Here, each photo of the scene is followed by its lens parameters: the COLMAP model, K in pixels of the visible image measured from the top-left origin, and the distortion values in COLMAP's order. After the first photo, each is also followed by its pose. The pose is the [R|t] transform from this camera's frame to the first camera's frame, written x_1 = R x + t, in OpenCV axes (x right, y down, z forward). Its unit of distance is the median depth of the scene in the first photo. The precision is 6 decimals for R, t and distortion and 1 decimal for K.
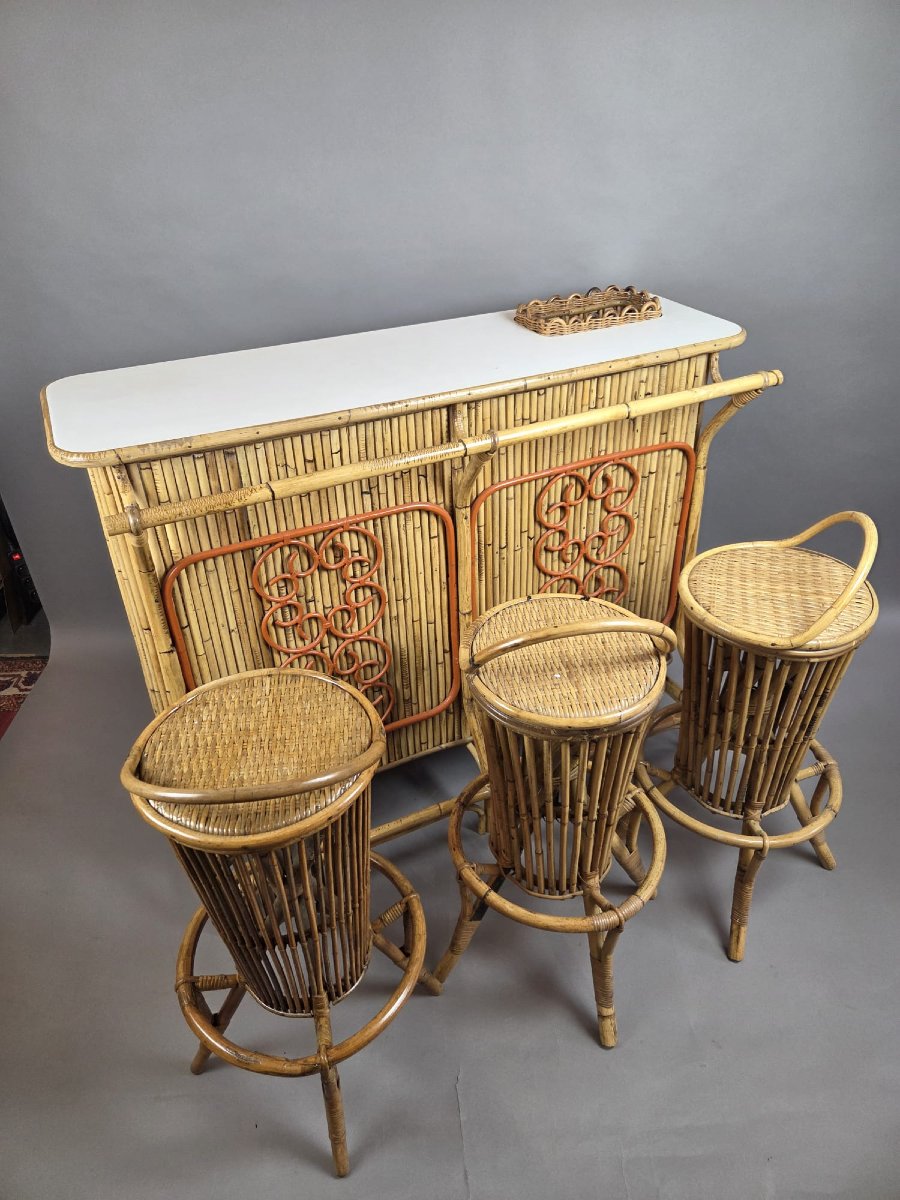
lens RADIAL K [[802.9, 0, 461.2], [0, 802.9, 598.1], [0, 0, 1]] dist [0.037594, -0.020586]
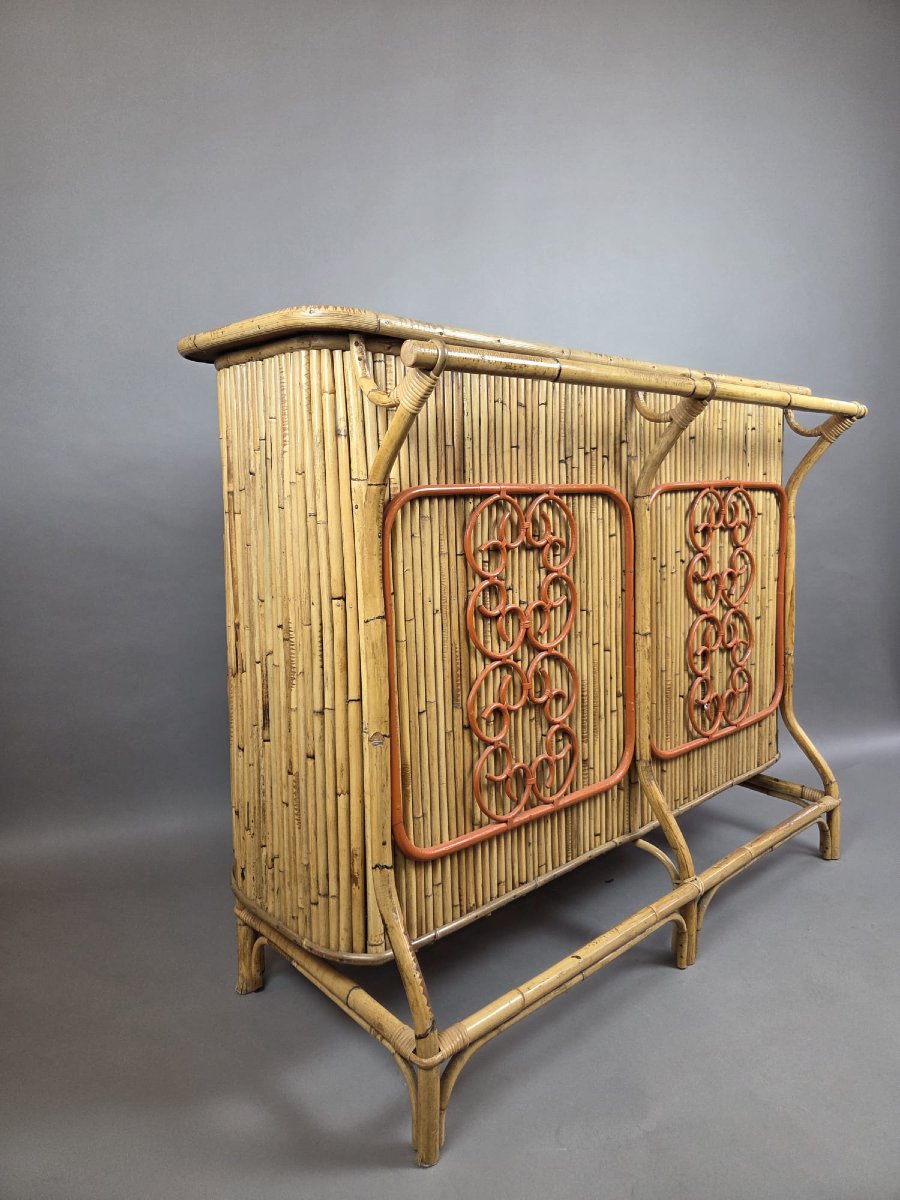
lens RADIAL K [[802.9, 0, 449.2], [0, 802.9, 592.4], [0, 0, 1]] dist [0.037594, -0.020586]
pose [[0.956740, -0.025201, 0.289852, -0.447754], [0.153879, 0.889329, -0.430599, 0.320419], [-0.246922, 0.456573, 0.854734, 0.315284]]
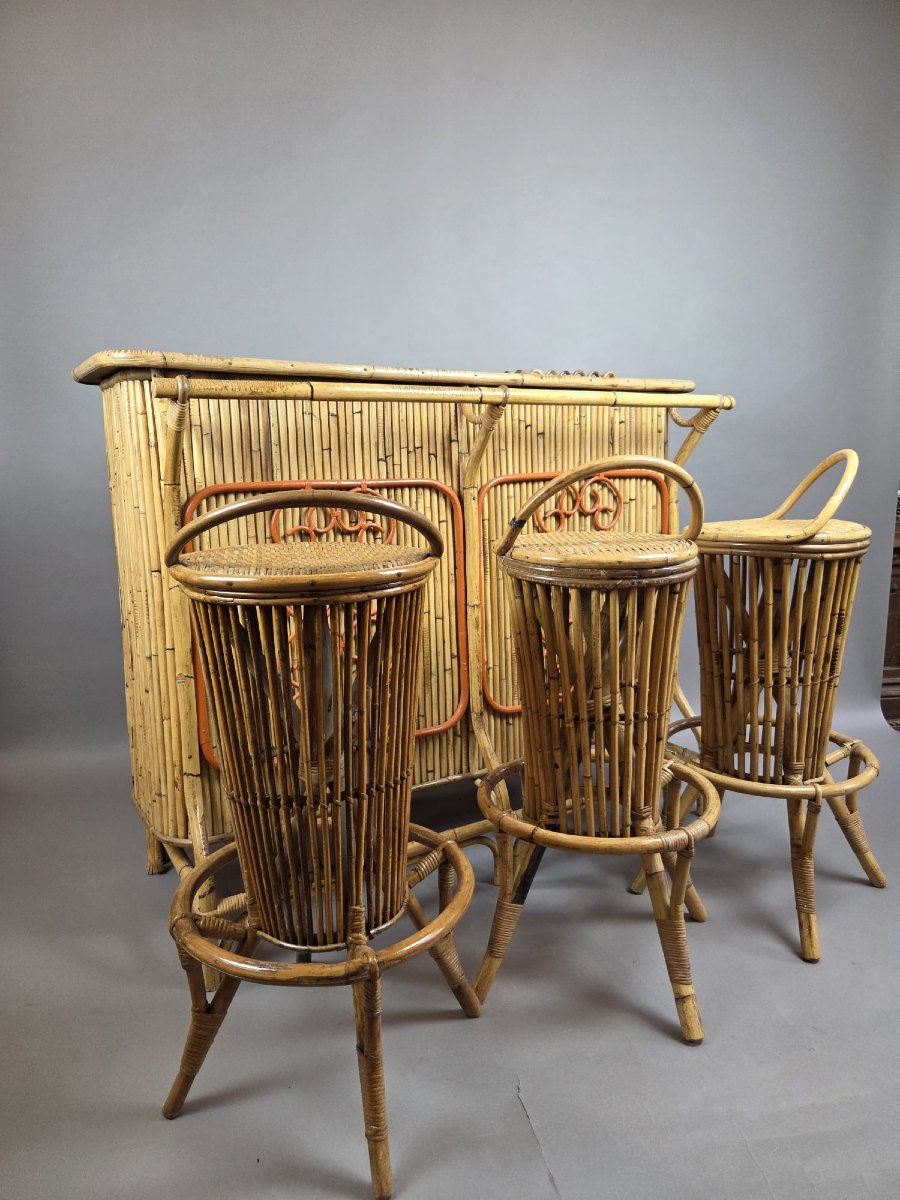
lens RADIAL K [[802.9, 0, 470.0], [0, 802.9, 613.5], [0, 0, 1]] dist [0.037594, -0.020586]
pose [[0.992892, -0.020393, 0.117260, -0.119240], [0.065686, 0.915474, -0.396980, 0.432784], [-0.099253, 0.401860, 0.910306, 0.102182]]
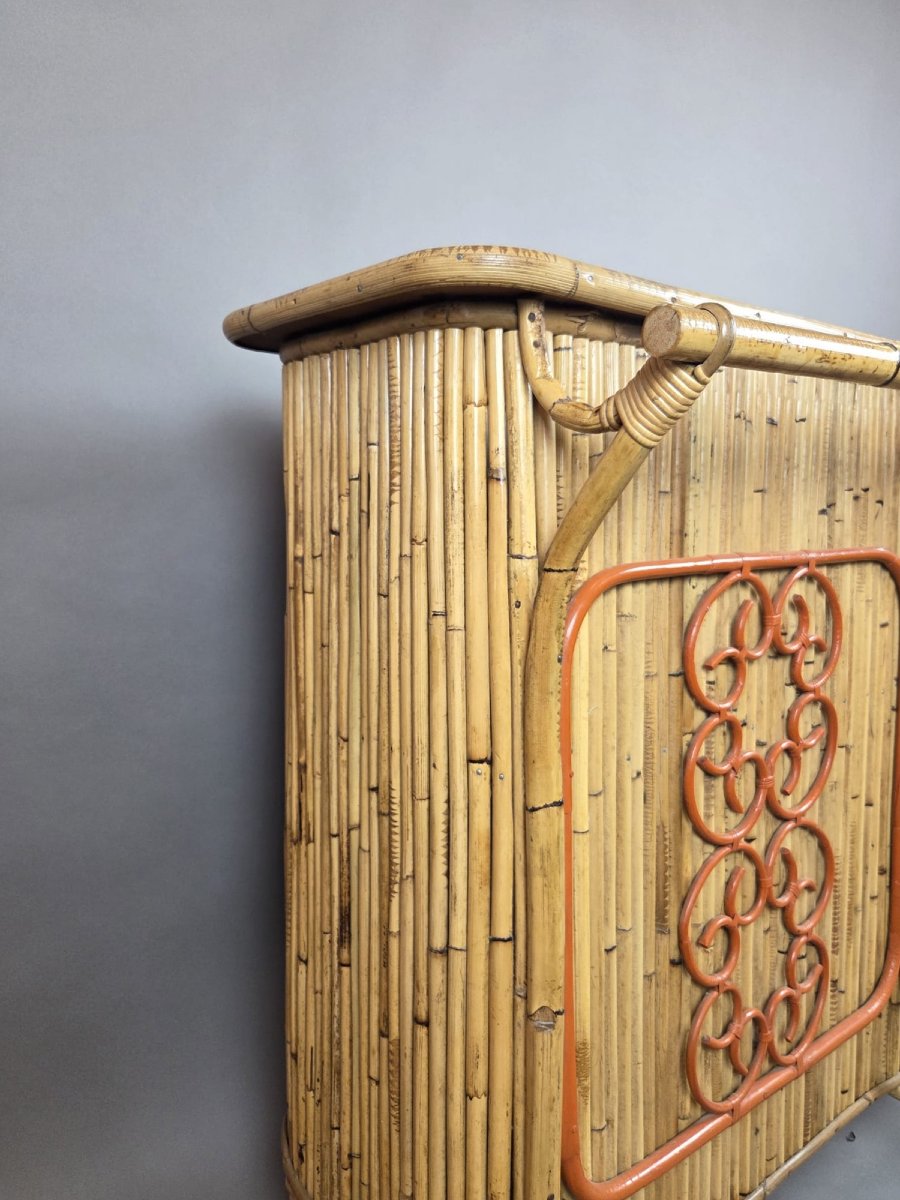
lens RADIAL K [[802.9, 0, 432.5], [0, 802.9, 586.6], [0, 0, 1]] dist [0.037594, -0.020586]
pose [[0.975833, -0.000633, 0.218516, -0.449052], [0.099244, 0.892196, -0.440610, 0.122059], [-0.194680, 0.451648, 0.870697, 0.536675]]
